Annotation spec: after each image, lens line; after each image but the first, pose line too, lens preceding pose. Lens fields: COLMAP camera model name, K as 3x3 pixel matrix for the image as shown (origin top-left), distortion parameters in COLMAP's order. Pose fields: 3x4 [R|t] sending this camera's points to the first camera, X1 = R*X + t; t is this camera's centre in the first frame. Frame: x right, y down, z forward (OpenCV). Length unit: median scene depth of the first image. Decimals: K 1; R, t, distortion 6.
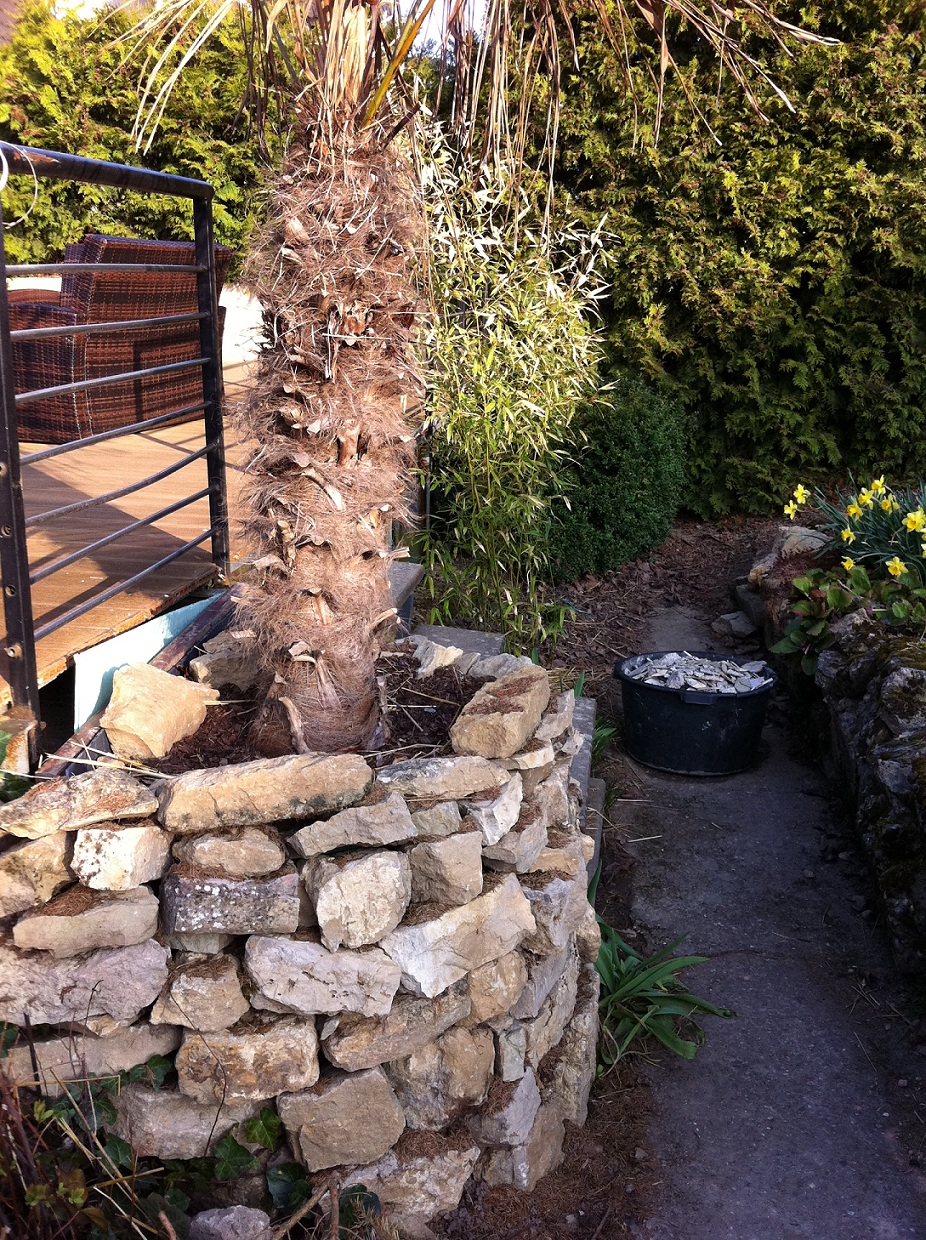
lens RADIAL K [[1065.5, 0, 463.0], [0, 1065.5, 620.0], [0, 0, 1]] dist [-0.053021, -0.002164]
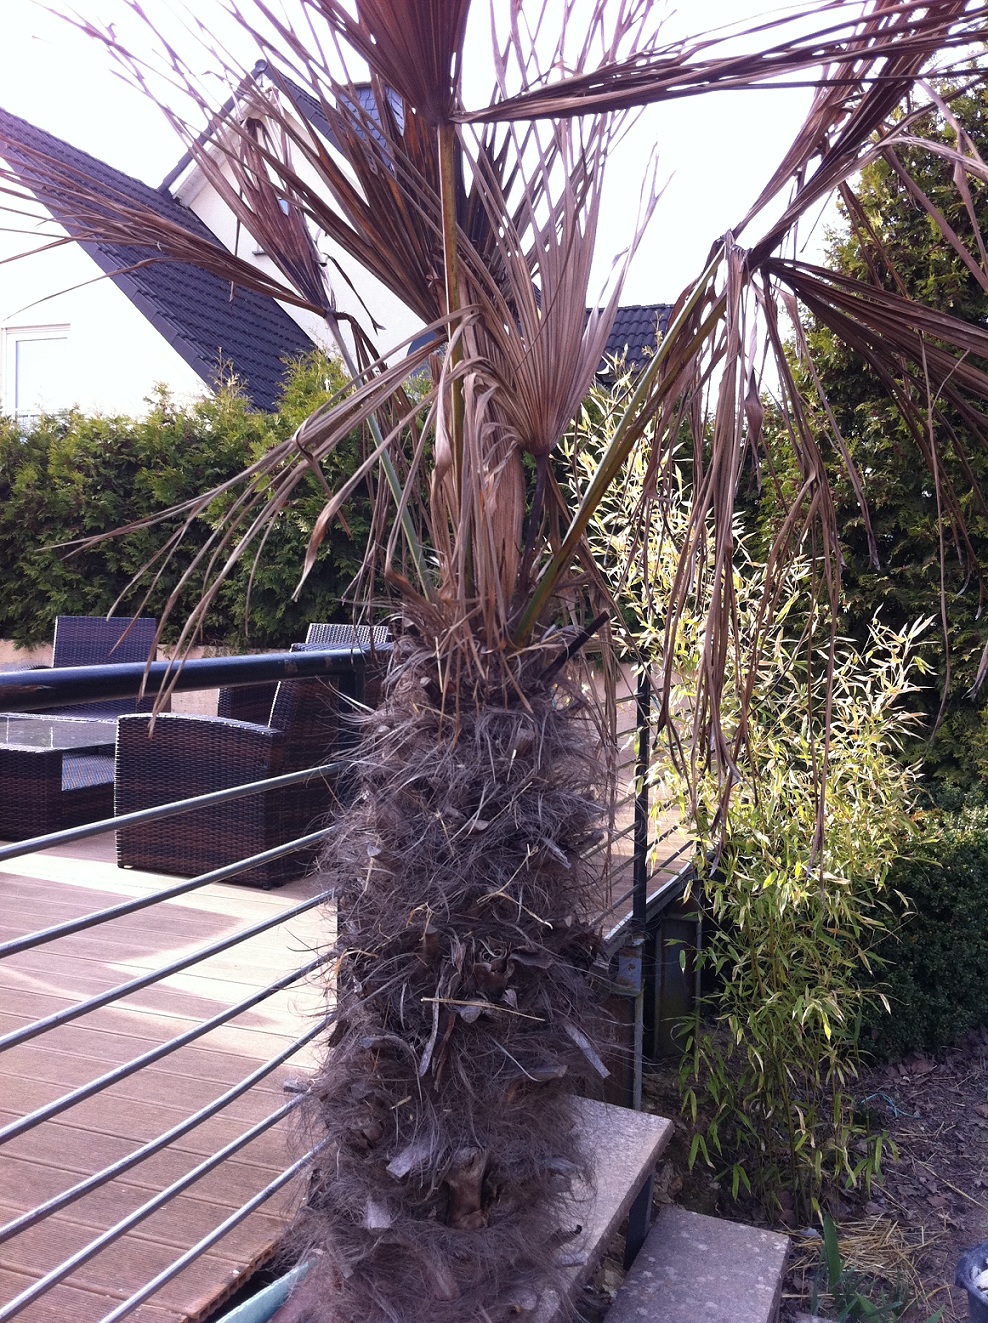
lens RADIAL K [[1136.8, 0, 494.0], [0, 1136.8, 661.5], [0, 0, 1]] dist [-0.053021, -0.002164]
pose [[0.971731, 0.005111, -0.236034, 0.017101], [-0.069846, 0.961235, -0.266737, -0.102870], [0.225521, 0.275683, 0.934419, 0.140213]]
